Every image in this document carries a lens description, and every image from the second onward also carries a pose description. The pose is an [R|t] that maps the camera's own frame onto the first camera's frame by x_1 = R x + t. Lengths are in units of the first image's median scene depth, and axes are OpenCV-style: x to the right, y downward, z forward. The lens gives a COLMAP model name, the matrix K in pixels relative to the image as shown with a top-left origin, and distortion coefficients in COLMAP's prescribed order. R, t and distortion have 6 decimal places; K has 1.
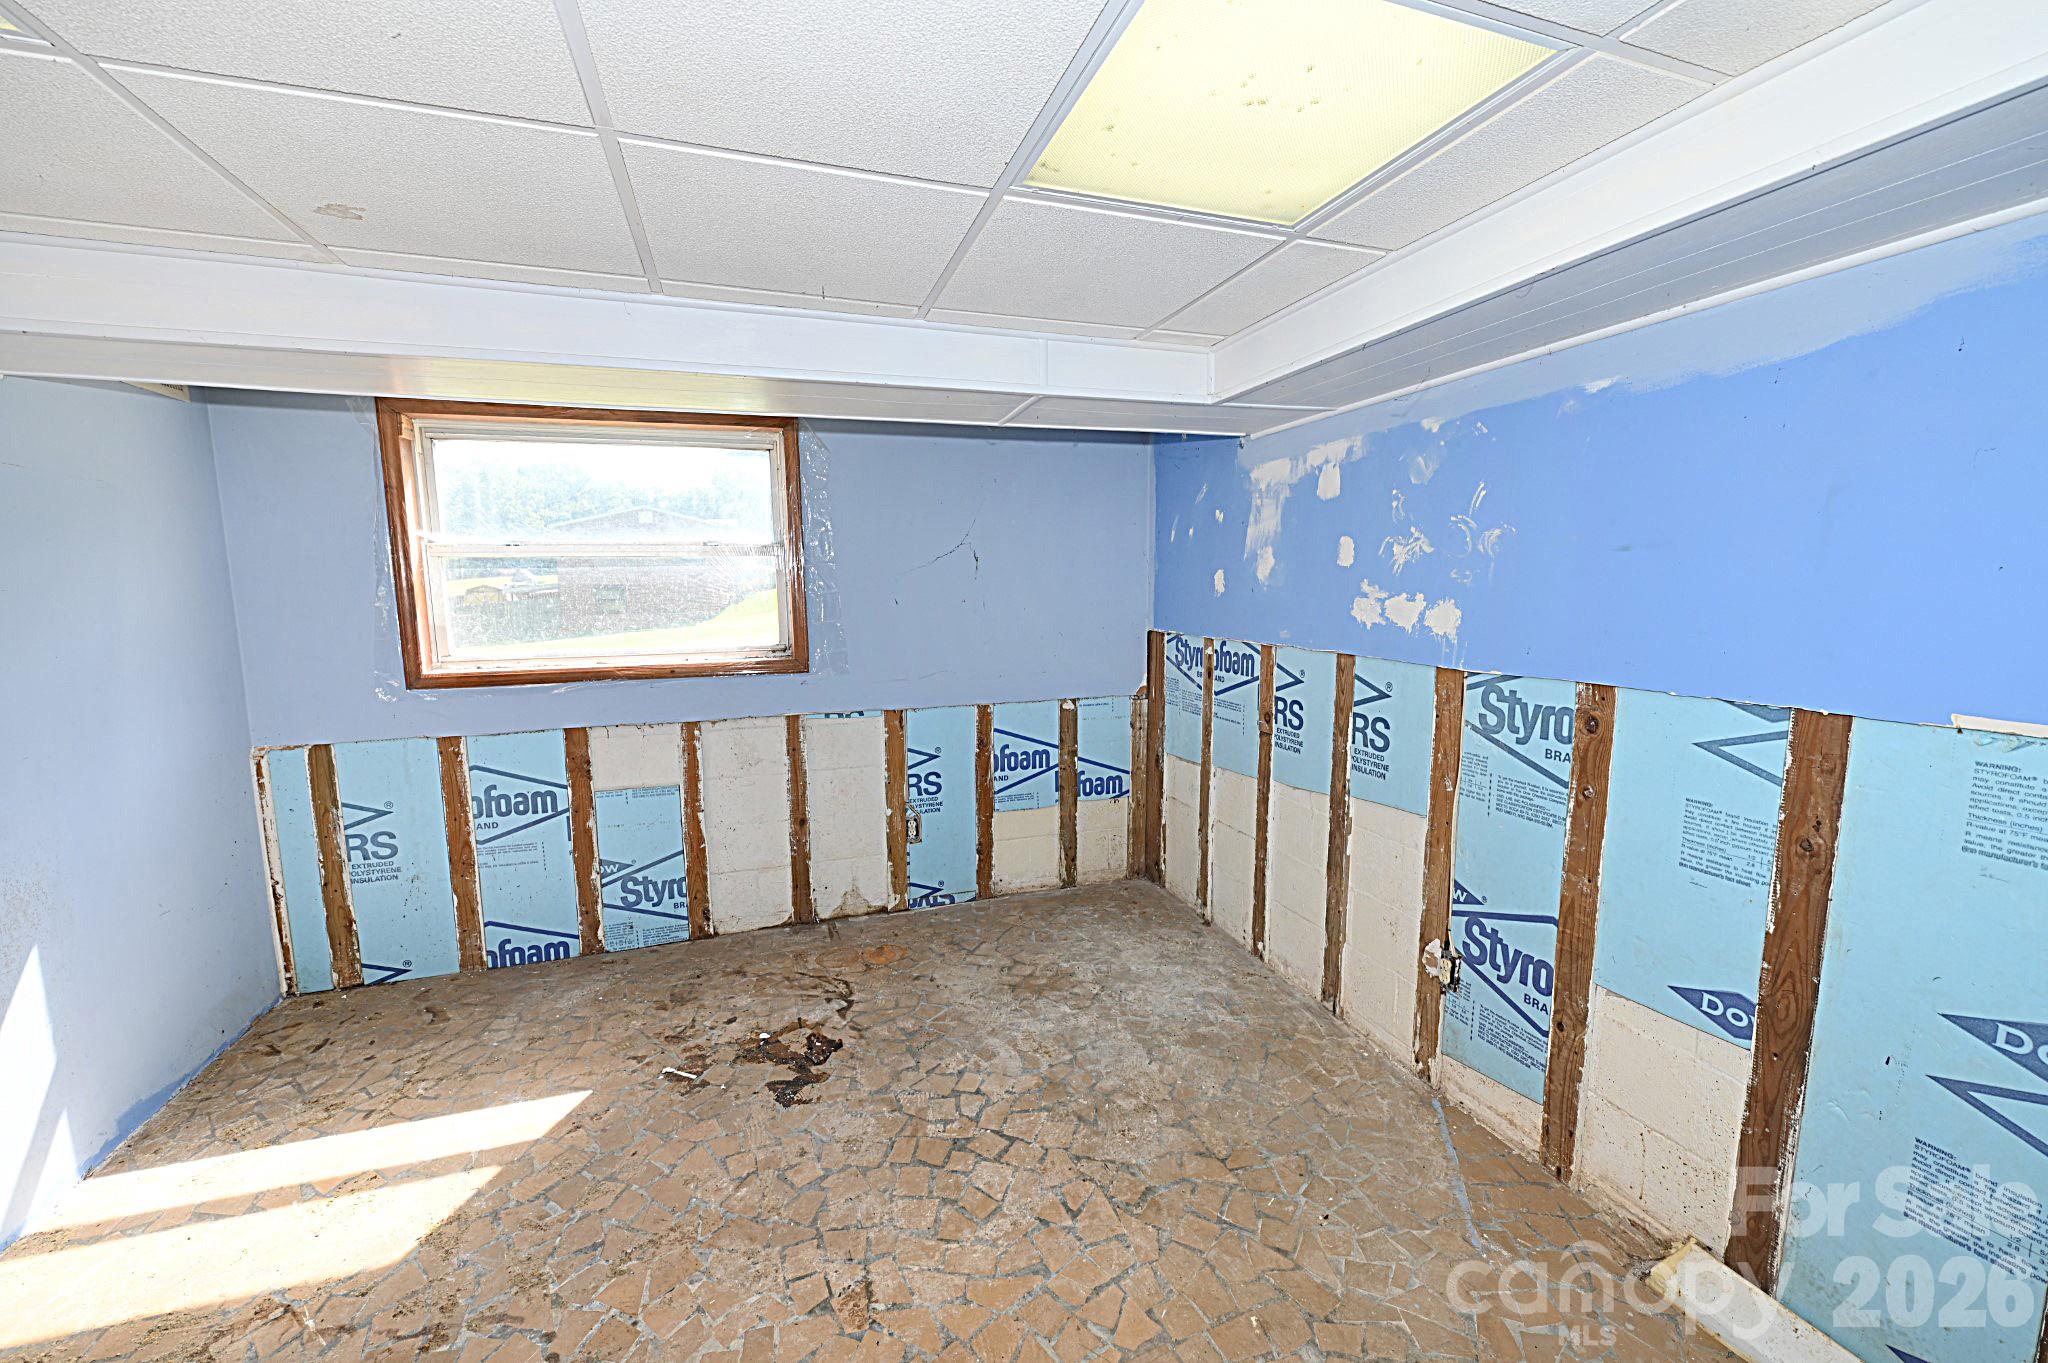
lens RADIAL K [[810.6, 0, 1035.0], [0, 810.6, 678.7], [0, 0, 1]] dist [-0.006712, -0.000135]
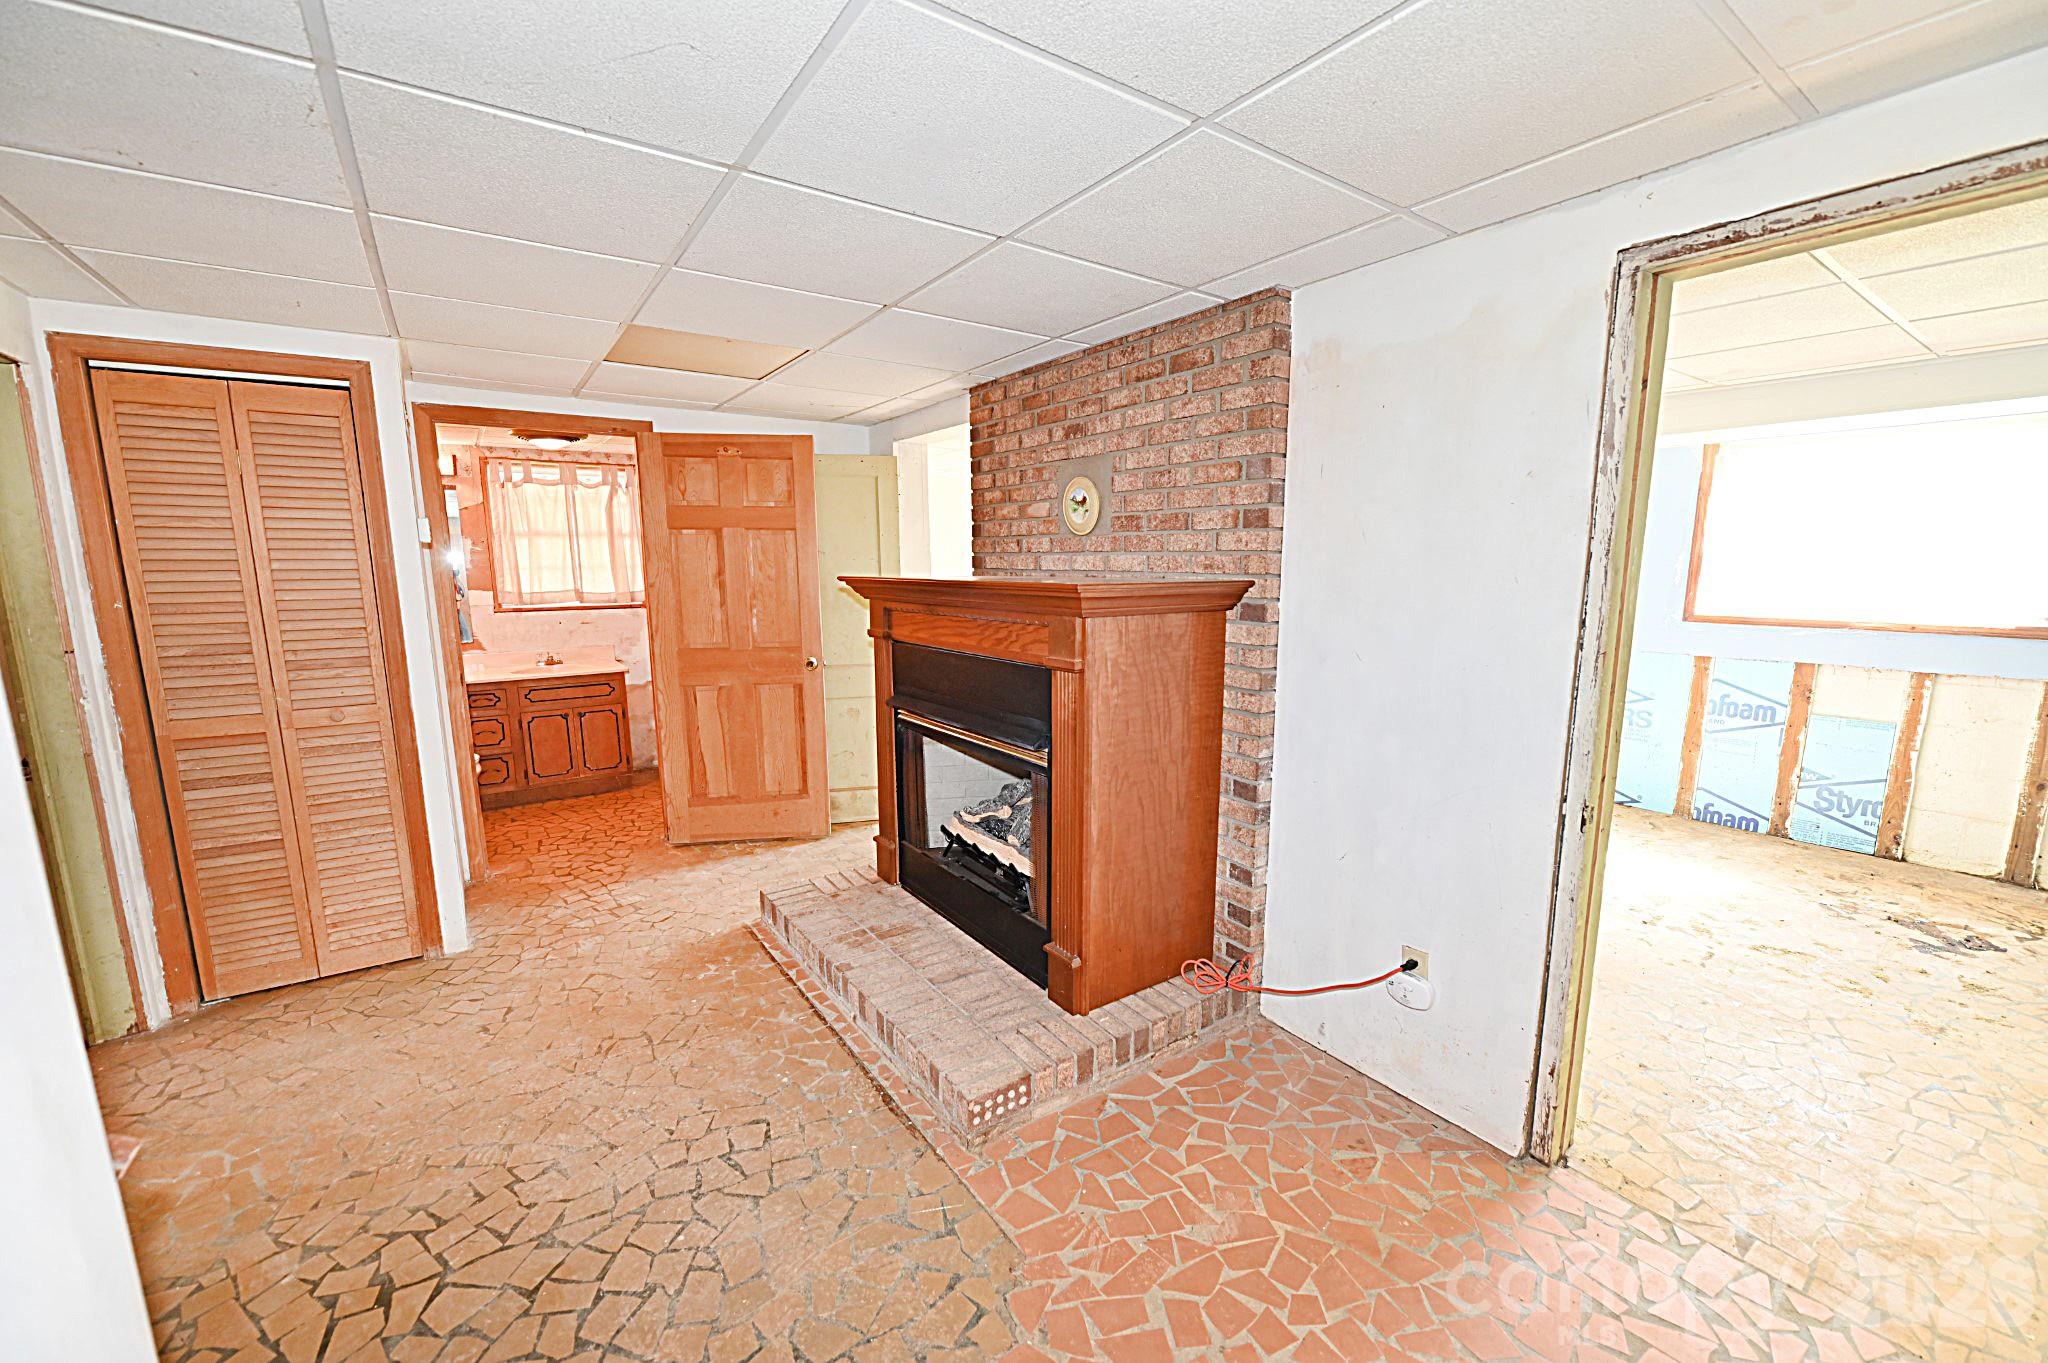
lens RADIAL K [[810.6, 0, 1019.8], [0, 810.6, 694.8], [0, 0, 1]] dist [-0.006712, -0.000135]
pose [[0.263961, 0.169013, -0.949610, 0.346399], [-0.114784, 0.983036, 0.143056, 0.070529], [0.957679, 0.071239, 0.278883, -0.585003]]
